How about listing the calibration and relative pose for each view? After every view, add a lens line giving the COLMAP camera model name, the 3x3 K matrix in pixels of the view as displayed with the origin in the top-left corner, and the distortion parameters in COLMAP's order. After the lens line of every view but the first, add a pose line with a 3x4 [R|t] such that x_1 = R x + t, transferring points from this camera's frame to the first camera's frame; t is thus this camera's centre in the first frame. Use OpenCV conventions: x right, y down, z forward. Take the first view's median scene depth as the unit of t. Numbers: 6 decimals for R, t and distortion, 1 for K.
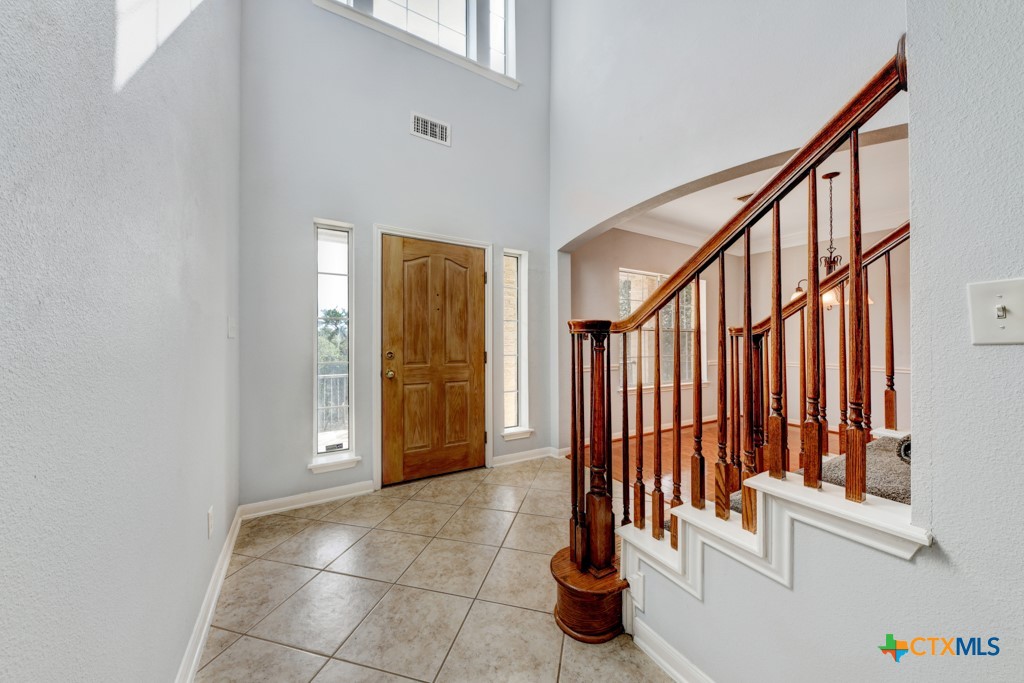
lens RADIAL K [[357.4, 0, 503.1], [0, 357.4, 336.4], [0, 0, 1]] dist [0.000028, 0.000001]
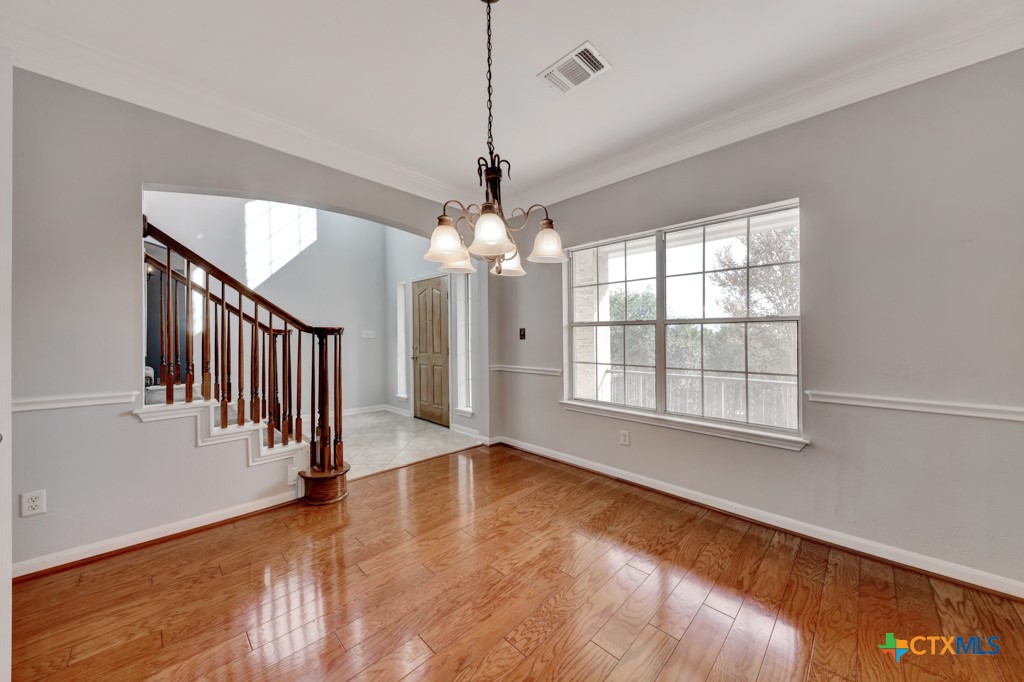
lens RADIAL K [[357.4, 0, 503.1], [0, 357.4, 335.9], [0, 0, 1]] dist [0.000028, 0.000001]
pose [[0.255760, -0.007029, -0.966715, 1.421853], [0.008662, 0.999950, -0.004979, 0.007687], [0.966702, -0.007101, 0.255808, 0.869561]]
